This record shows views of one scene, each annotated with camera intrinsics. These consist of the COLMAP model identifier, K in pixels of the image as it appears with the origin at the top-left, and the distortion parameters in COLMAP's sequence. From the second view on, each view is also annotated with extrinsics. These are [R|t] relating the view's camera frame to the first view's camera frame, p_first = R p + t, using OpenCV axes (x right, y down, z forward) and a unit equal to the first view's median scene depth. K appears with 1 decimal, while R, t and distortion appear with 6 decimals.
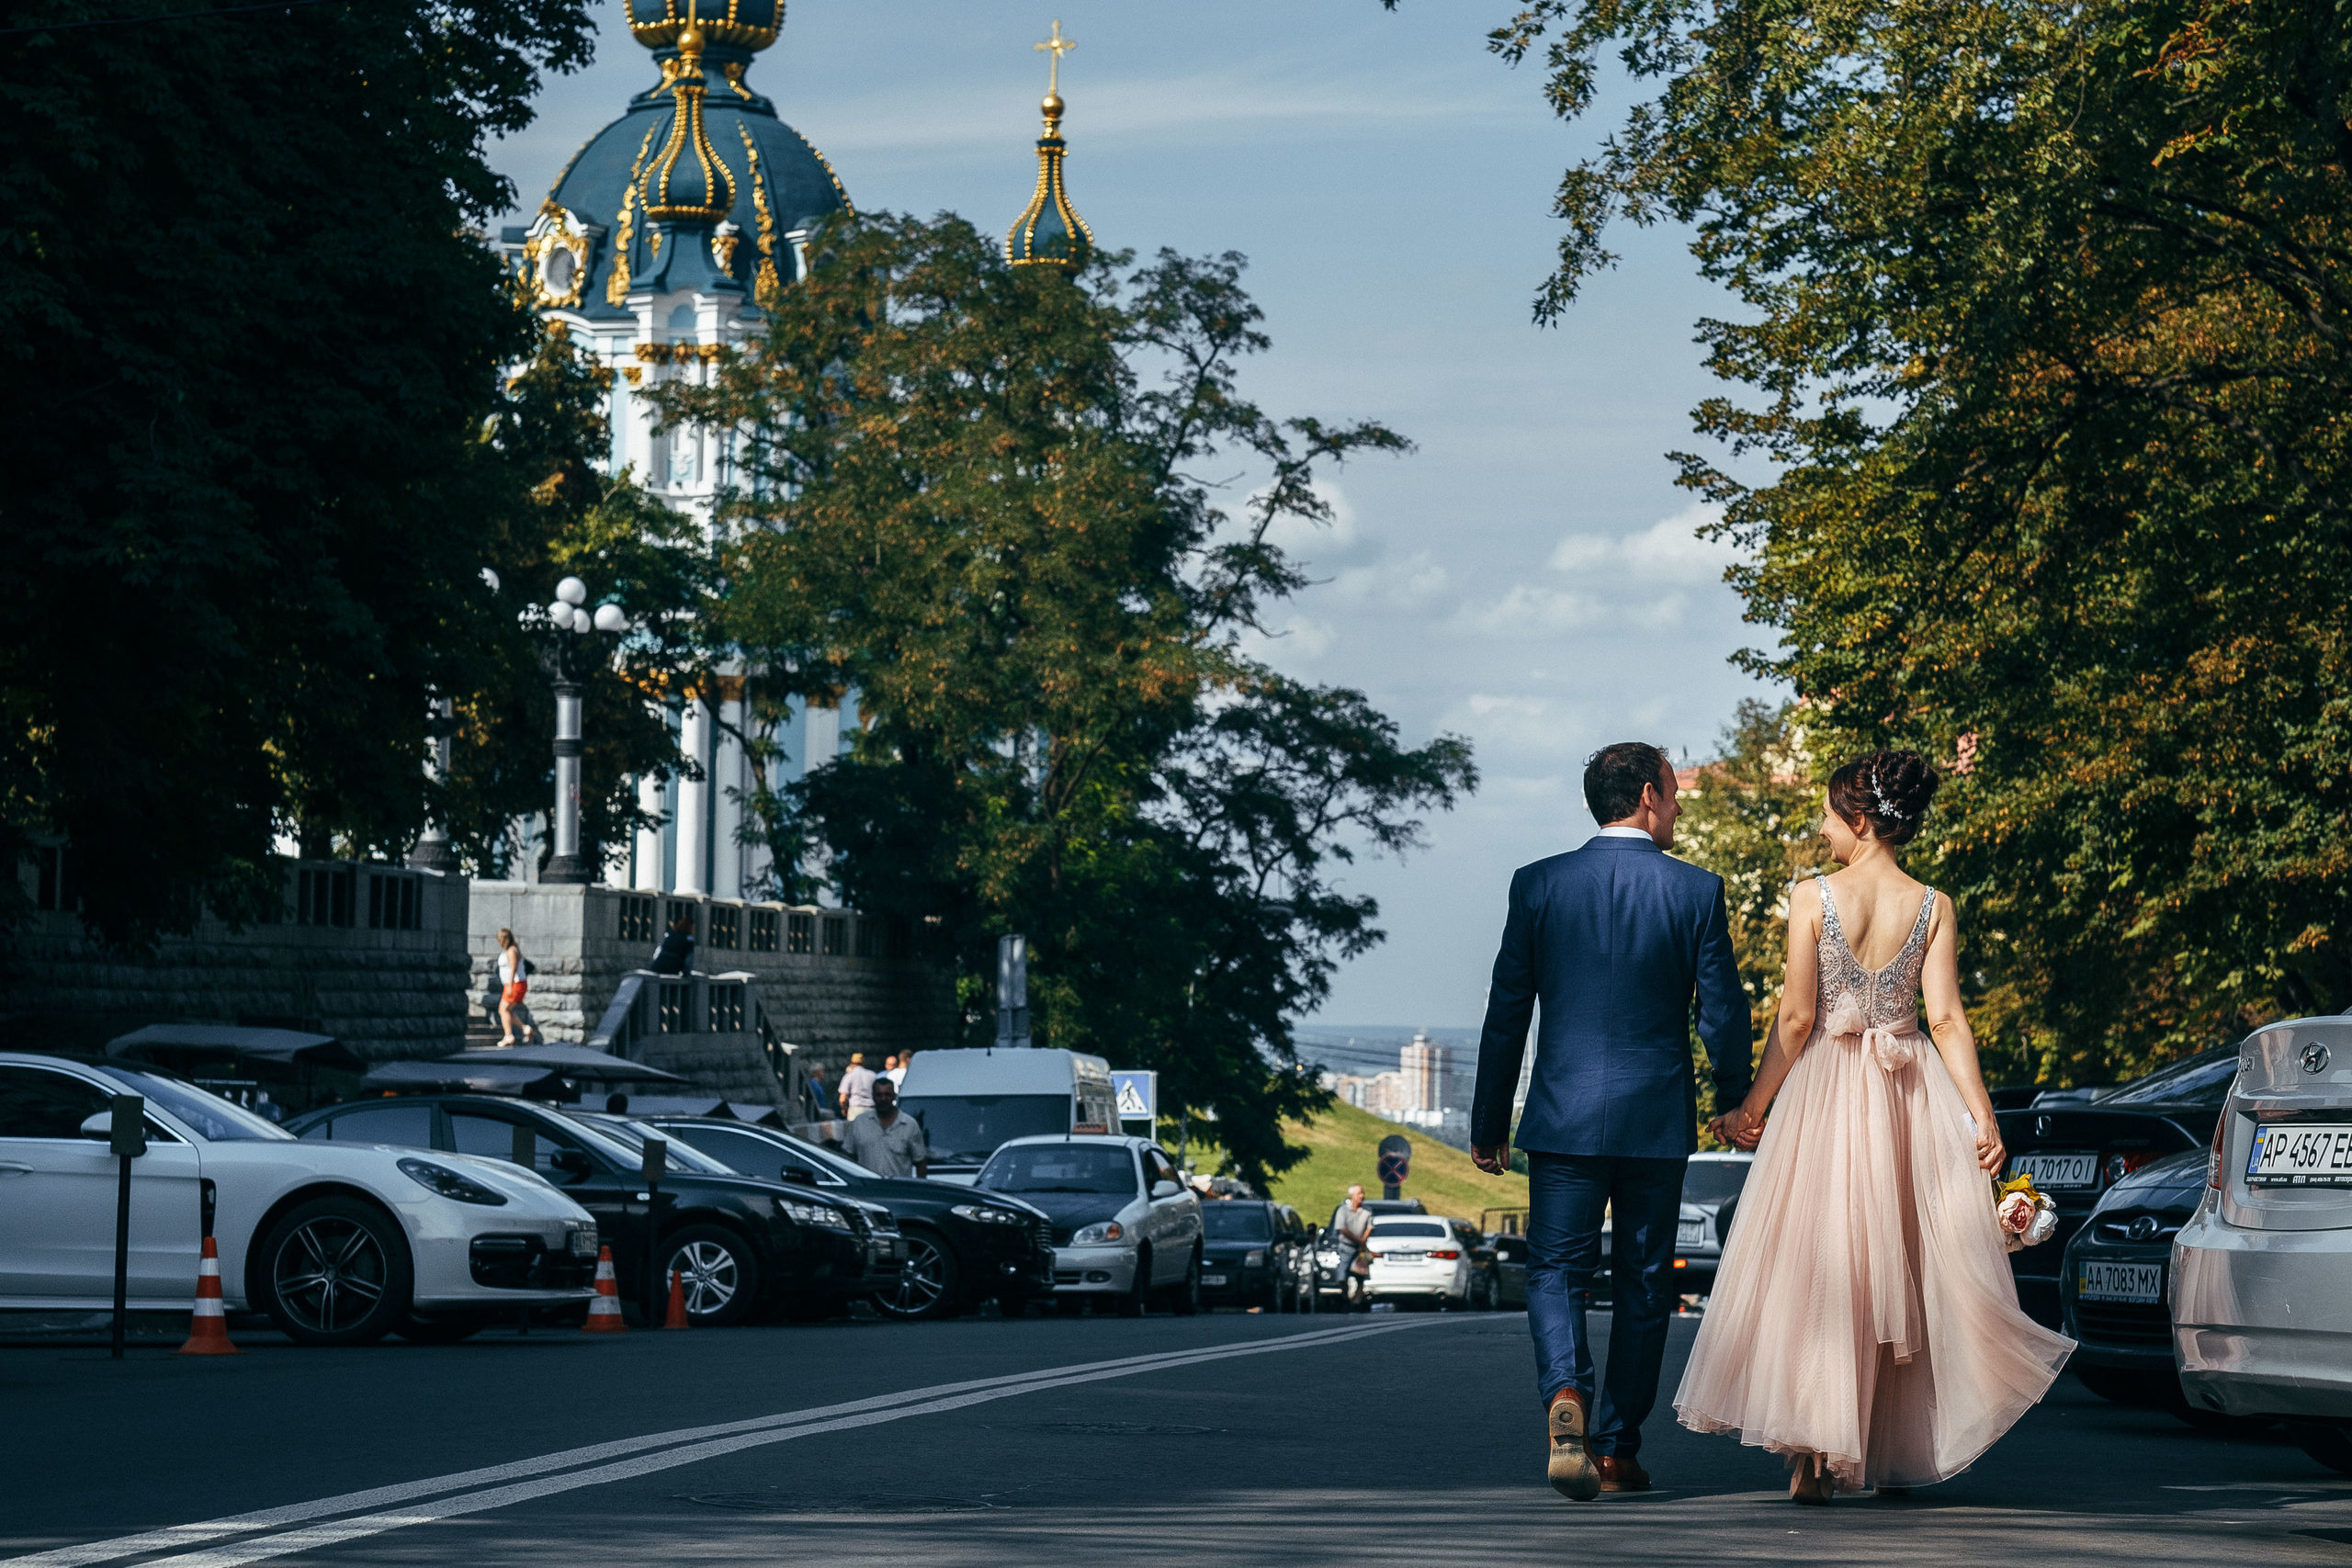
lens RADIAL K [[5722.8, 0, 1177.5], [0, 5722.8, 783.0], [0, 0, 1]] dist [-0.088191, 0.000000]
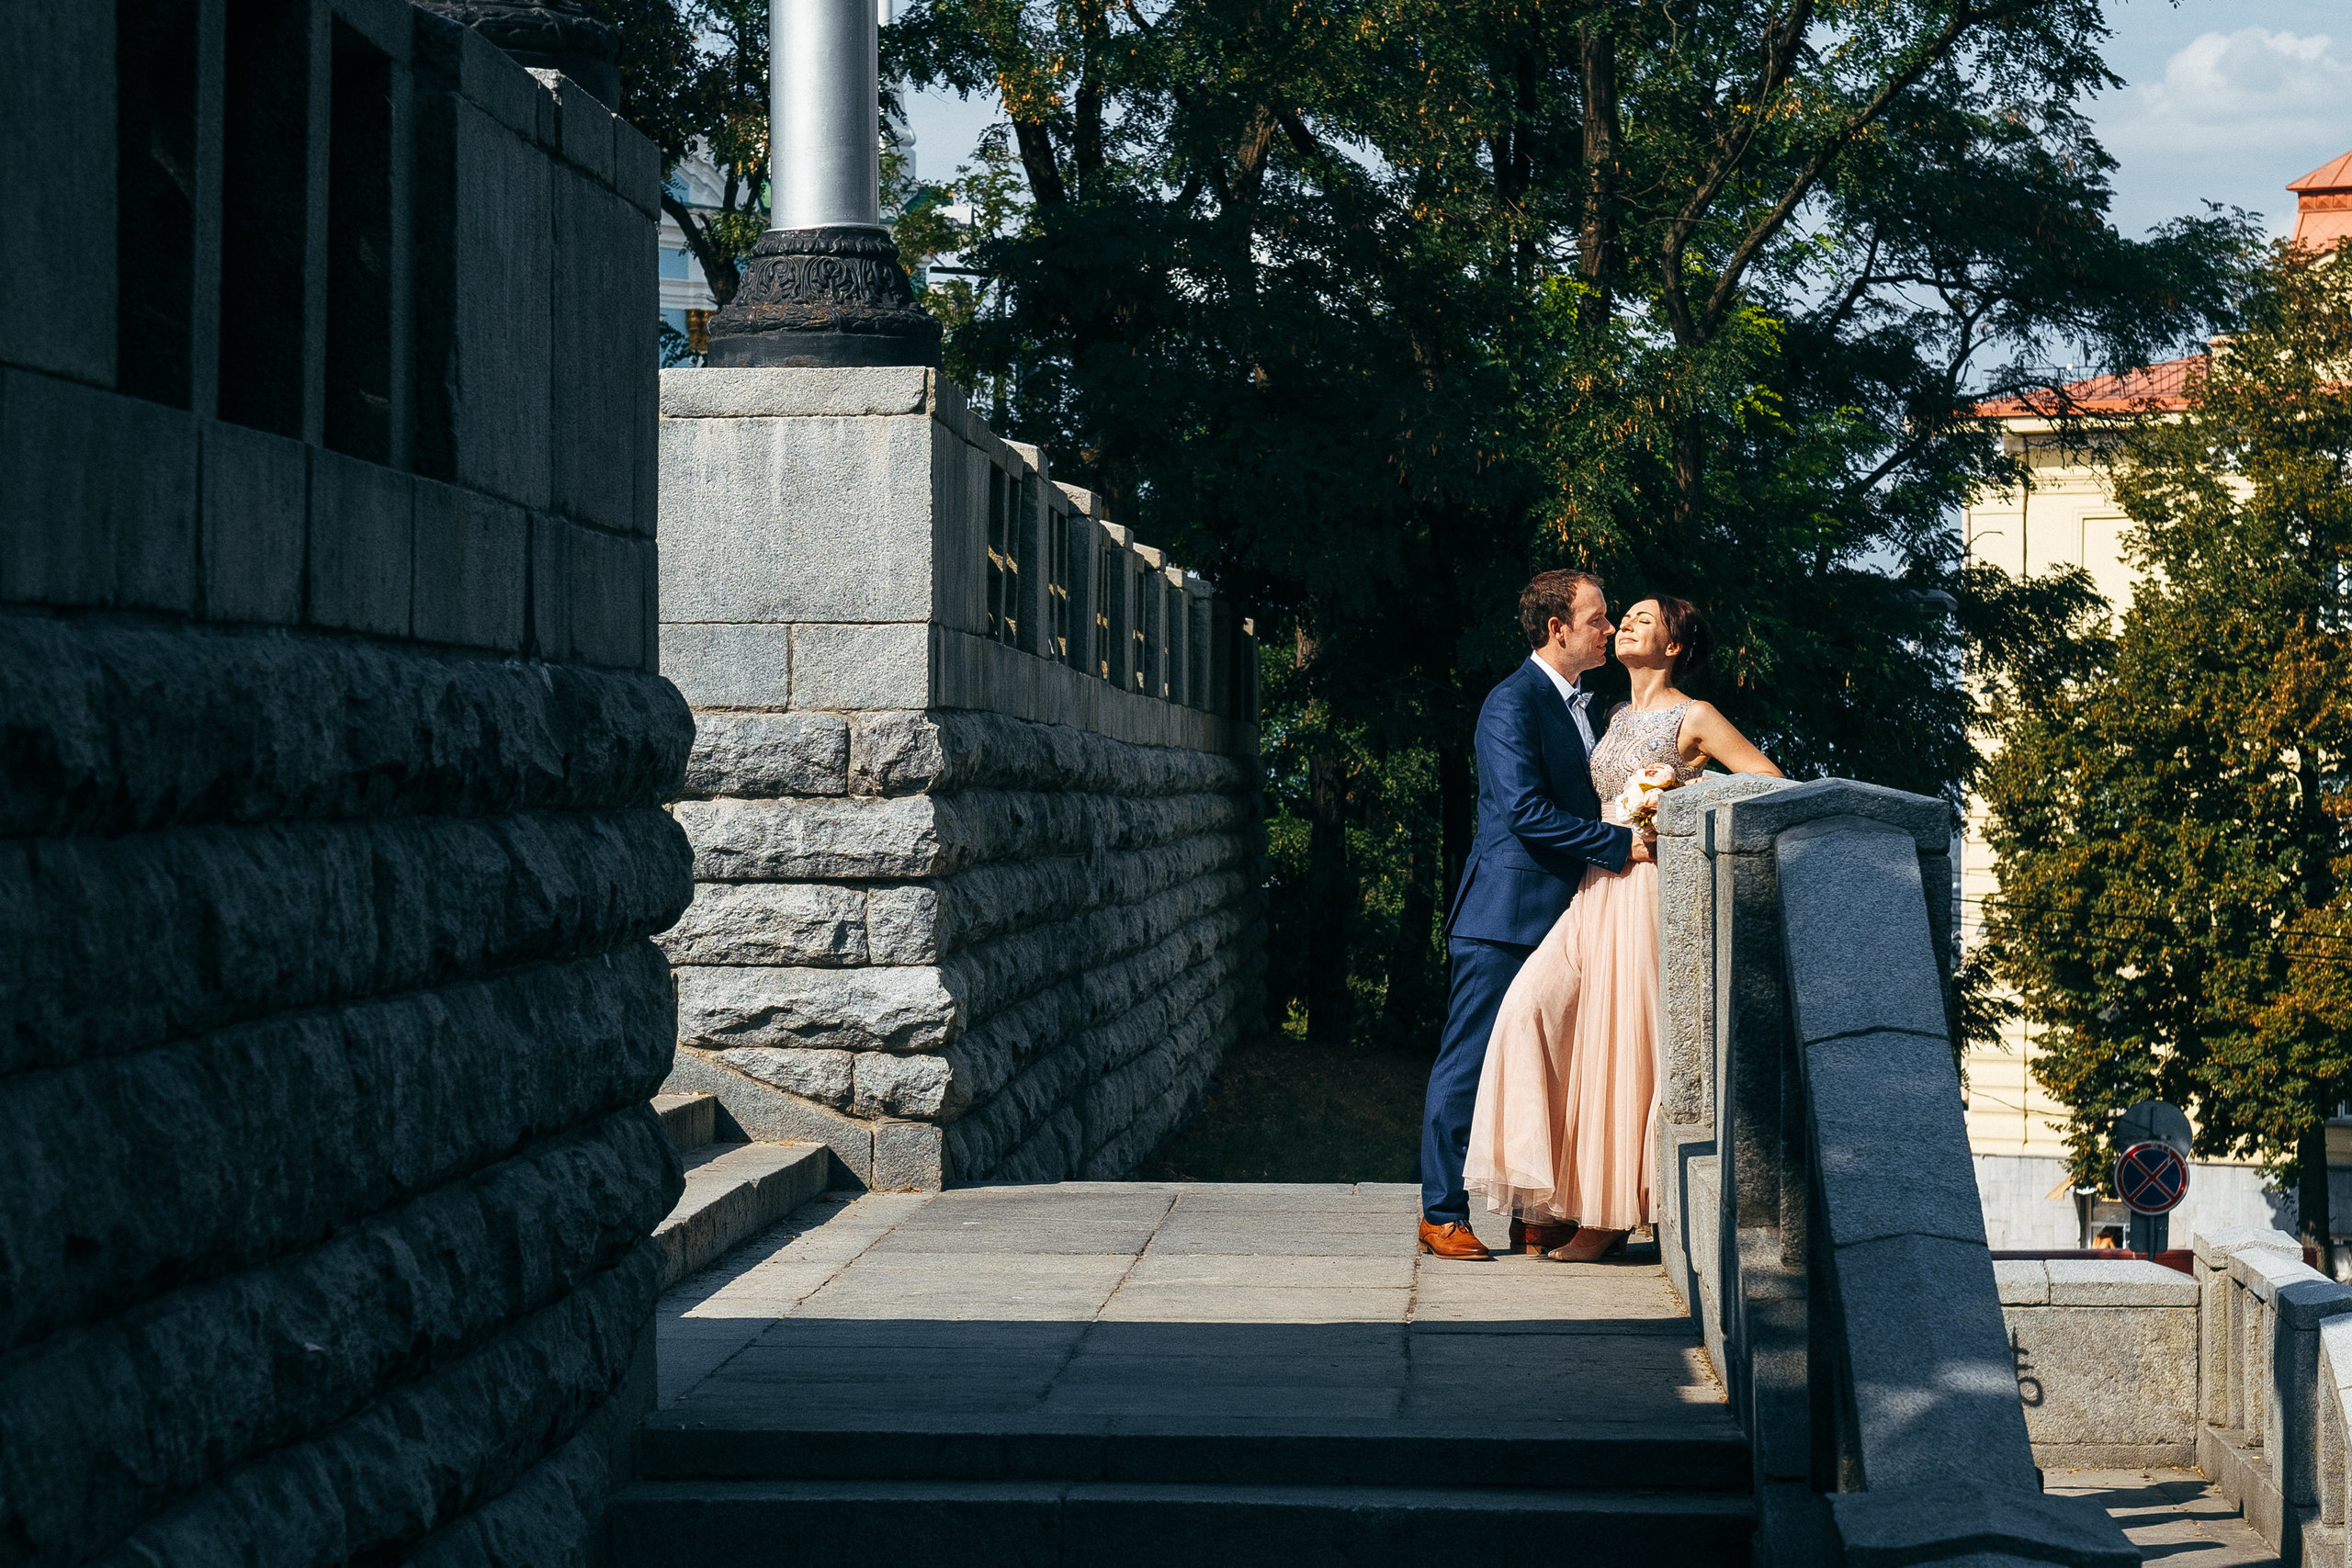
lens RADIAL K [[5722.8, 0, 1175.3], [0, 5722.8, 786.3], [0, 0, 1]] dist [-0.088191, 0.000000]
pose [[0.993811, -0.019661, 0.109334, -0.131726], [0.015236, 0.999036, 0.041164, 0.027359], [-0.110038, -0.039243, 0.993152, 0.875695]]
